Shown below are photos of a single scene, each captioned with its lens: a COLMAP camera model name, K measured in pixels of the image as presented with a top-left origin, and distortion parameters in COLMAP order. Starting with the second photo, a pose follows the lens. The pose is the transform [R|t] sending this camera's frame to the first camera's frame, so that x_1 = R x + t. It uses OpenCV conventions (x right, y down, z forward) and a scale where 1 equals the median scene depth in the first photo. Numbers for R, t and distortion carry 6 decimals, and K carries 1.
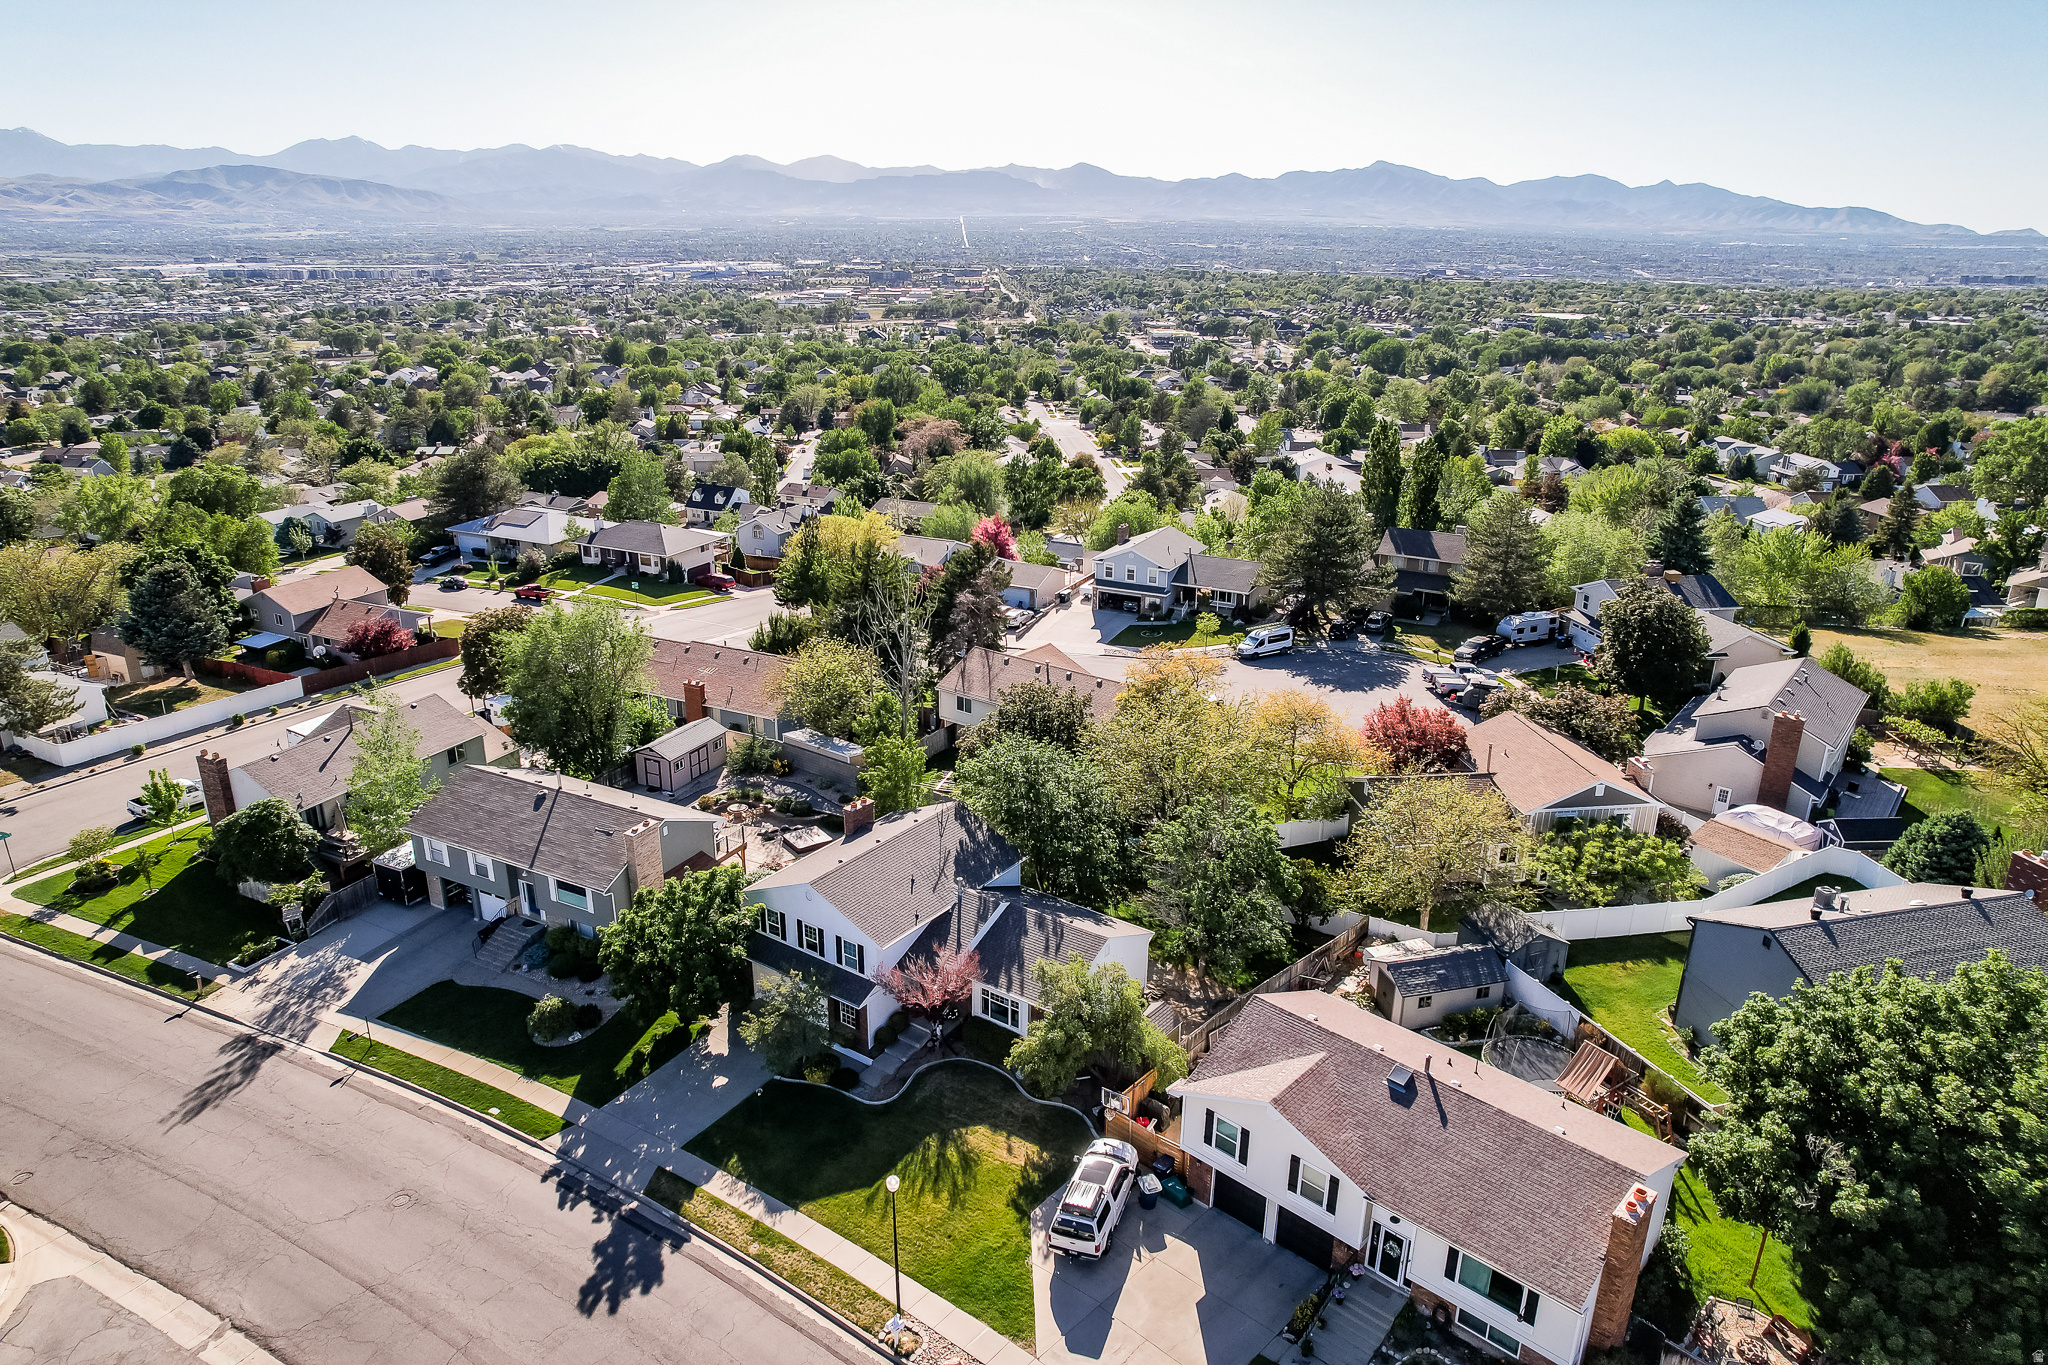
lens RADIAL K [[1312.3, 0, 1018.9], [0, 1312.3, 678.4], [0, 0, 1]] dist [-0.080884, 0.072048]
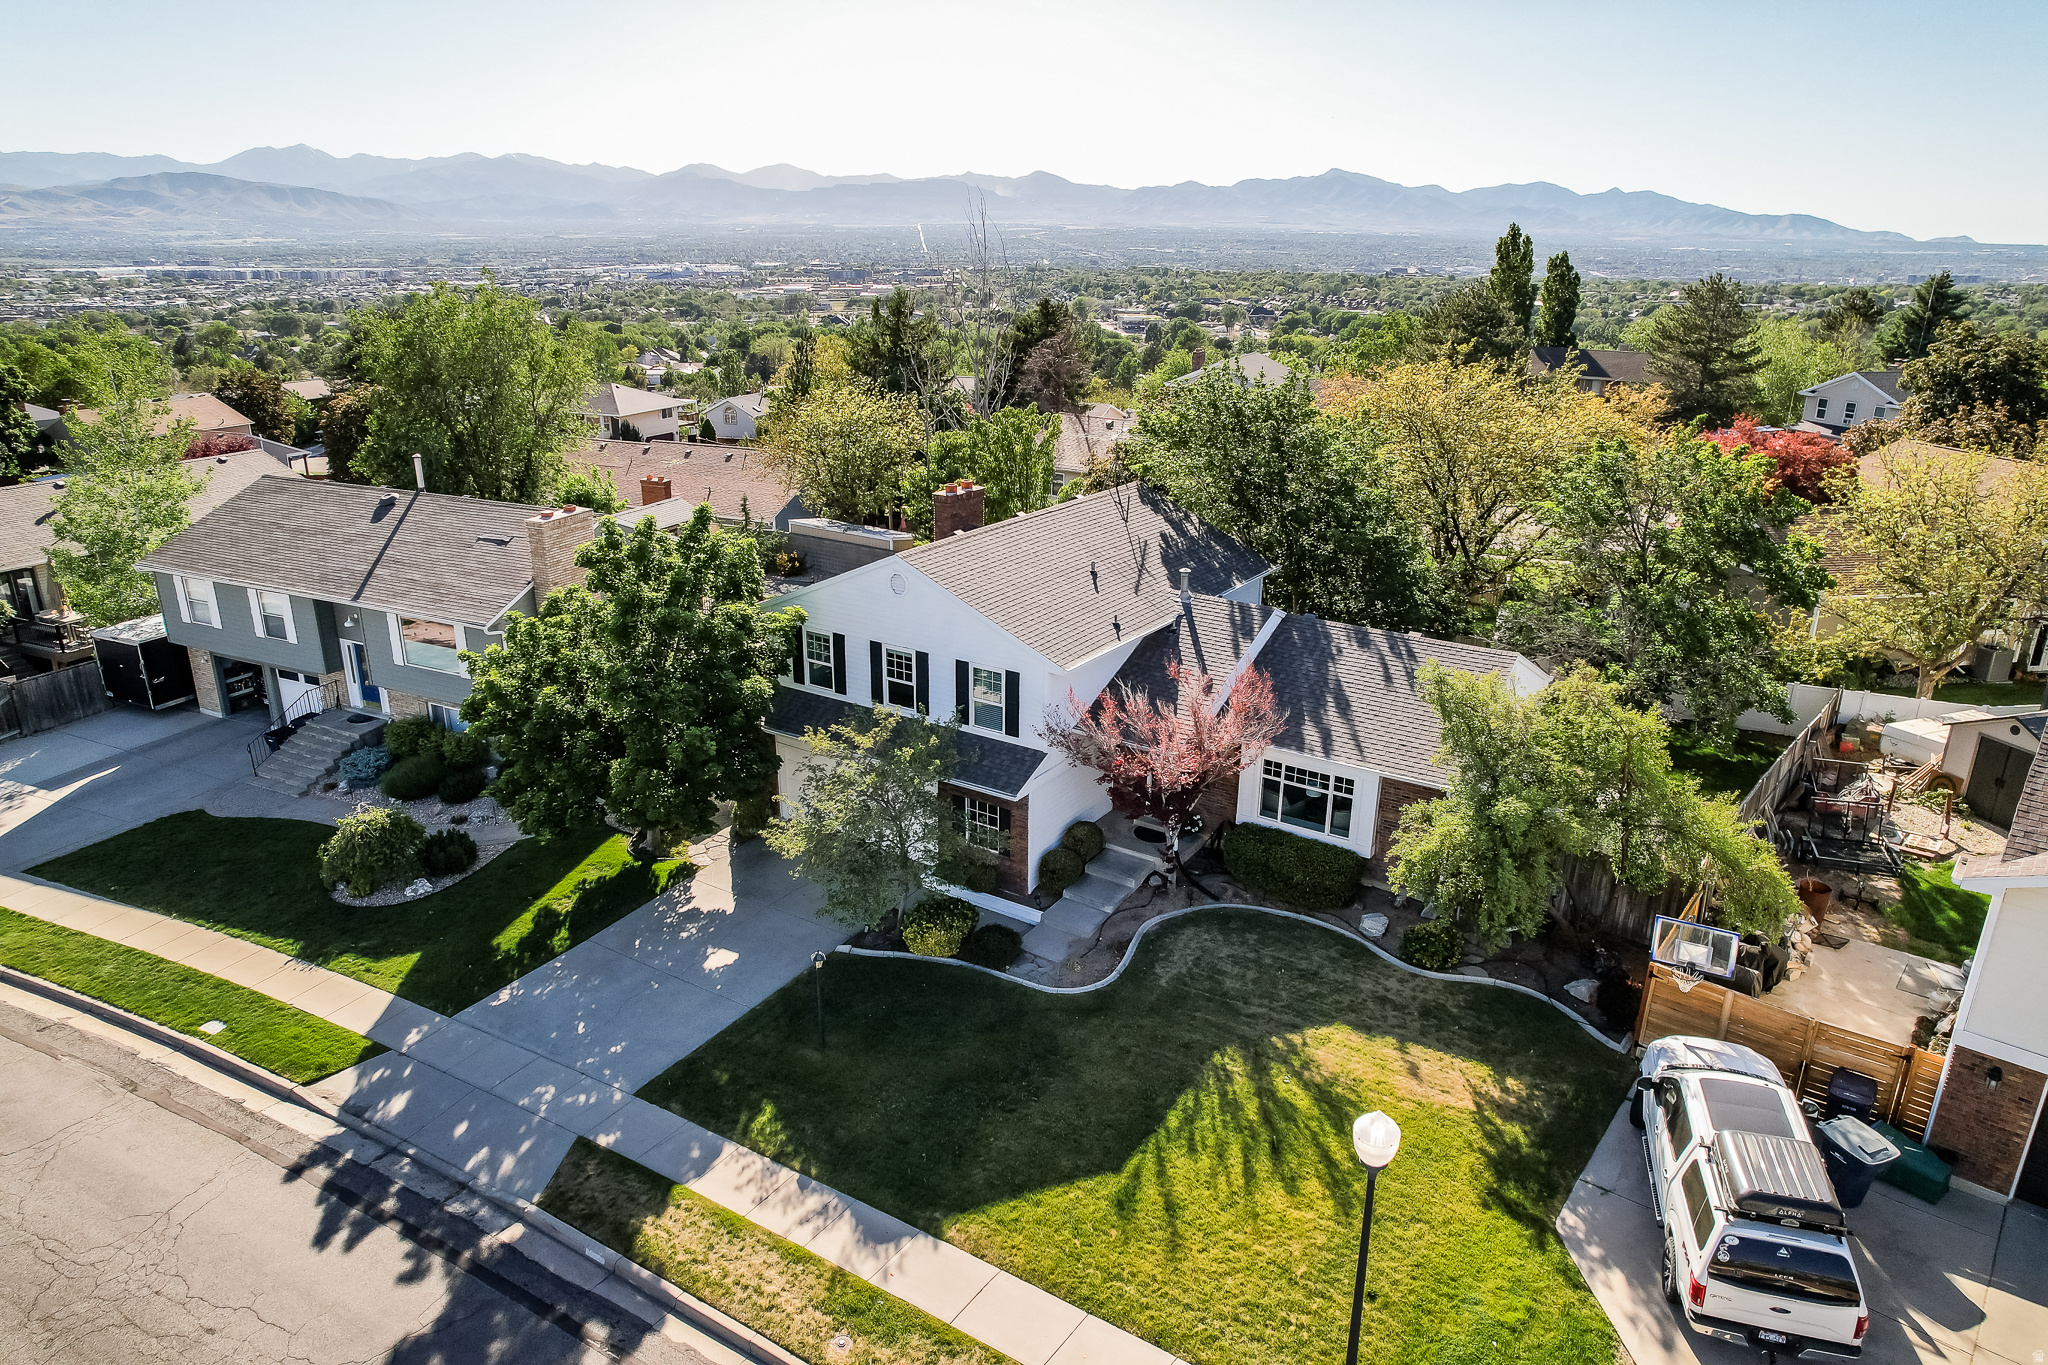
lens RADIAL K [[1312.3, 0, 1018.9], [0, 1312.3, 678.4], [0, 0, 1]] dist [-0.080884, 0.072048]
pose [[0.999512, -0.011352, 0.029098, -0.129242], [0.011544, 0.999913, -0.006433, 0.203779], [-0.029022, 0.006766, 0.999556, 0.505312]]
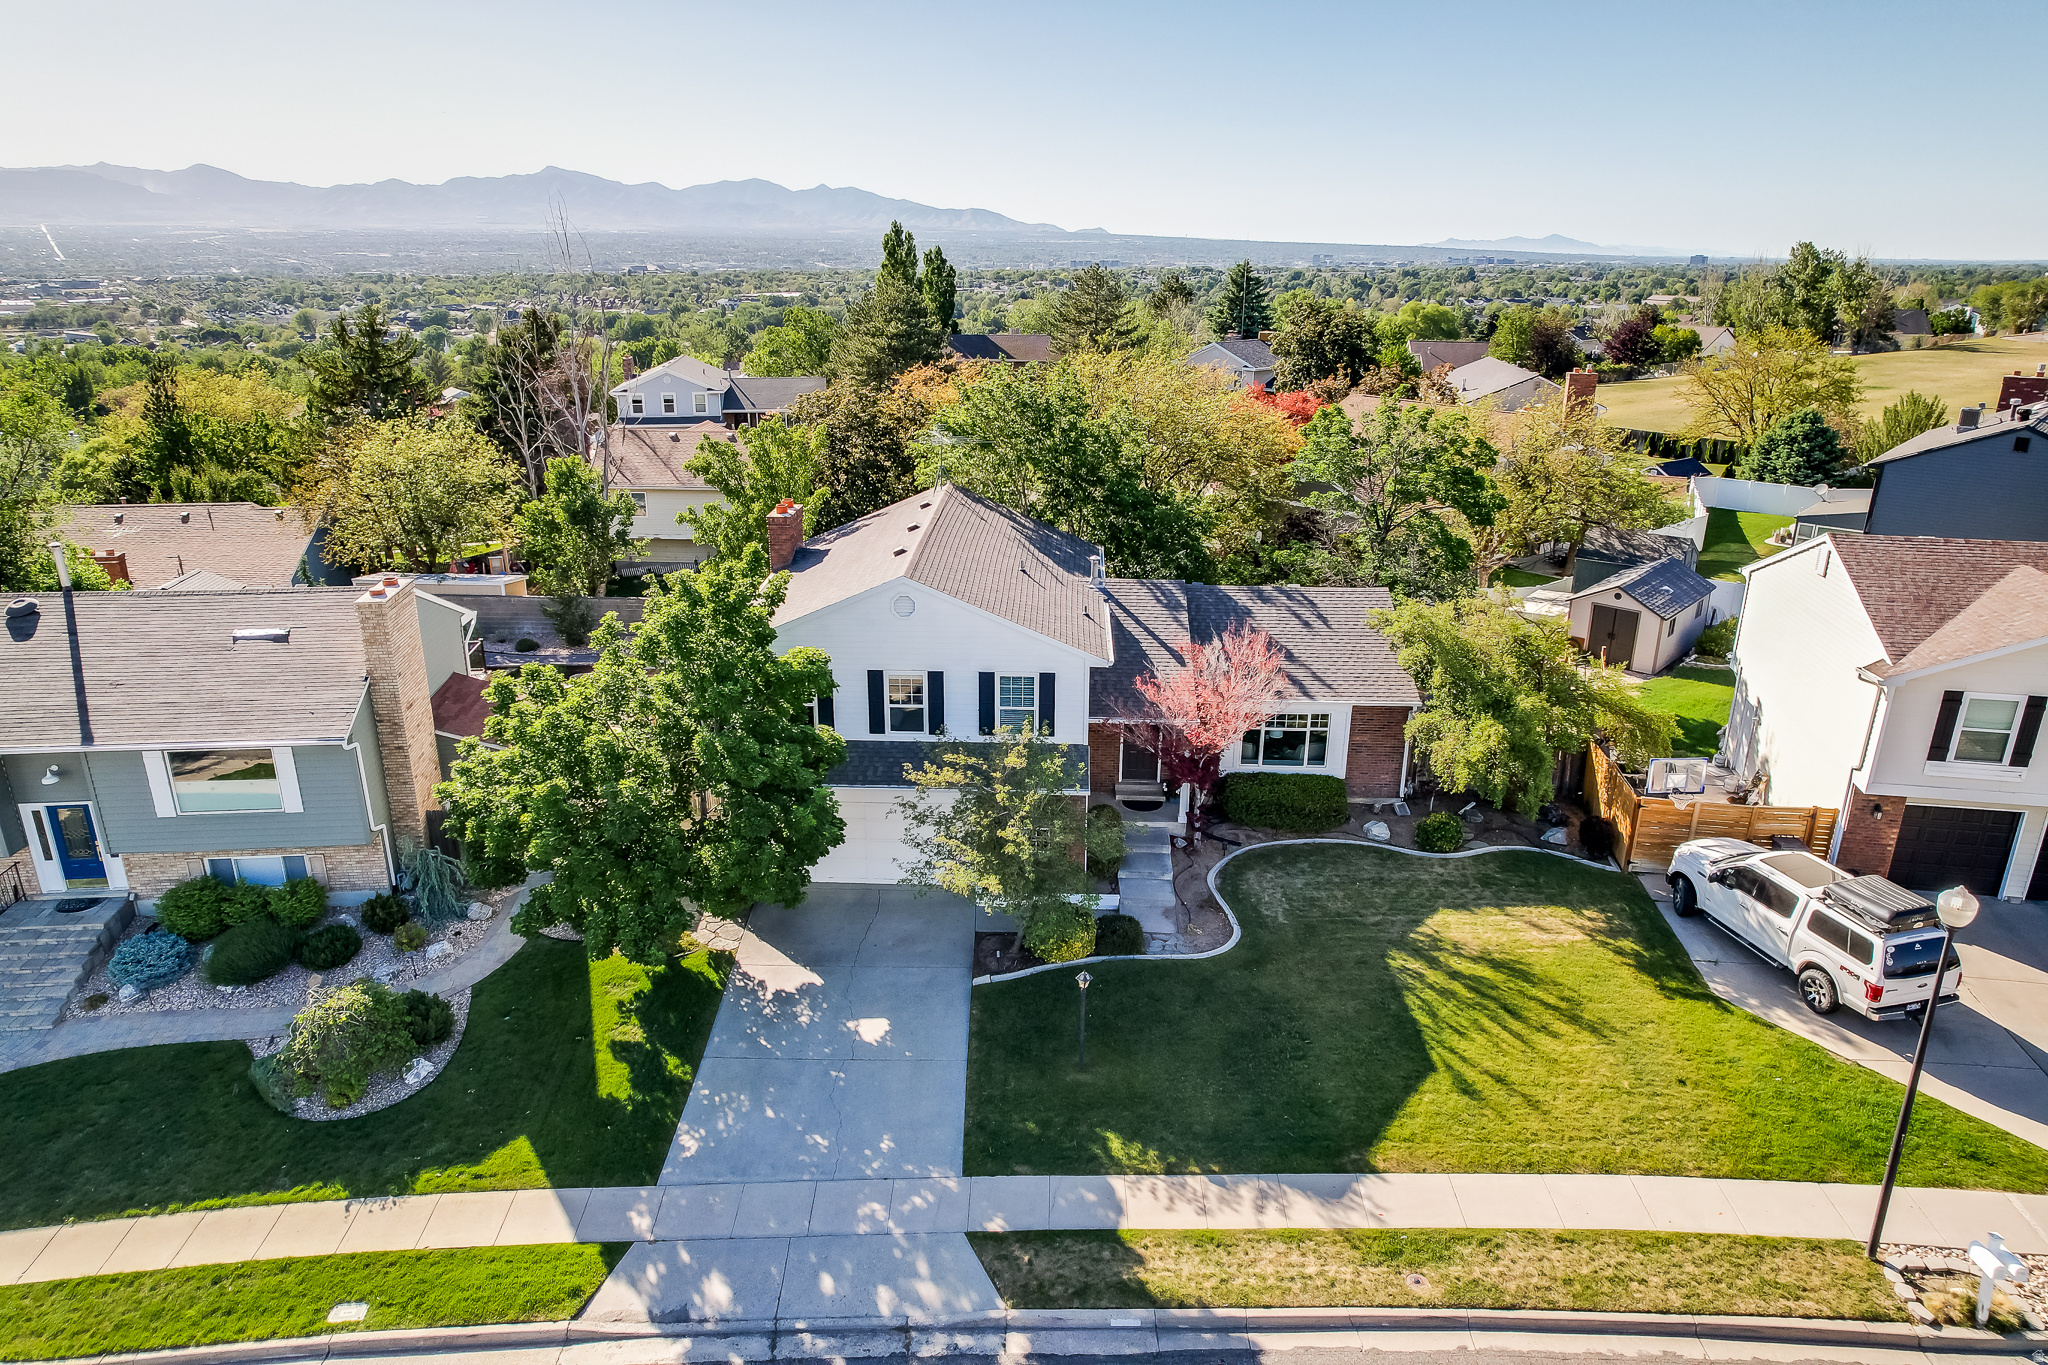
lens RADIAL K [[1312.3, 0, 1018.9], [0, 1312.3, 678.4], [0, 0, 1]] dist [-0.080884, 0.072048]
pose [[0.835666, -0.180037, 0.518892, -0.373254], [0.182382, 0.982102, 0.047032, 0.176141], [-0.518072, 0.055333, 0.853545, 0.571753]]
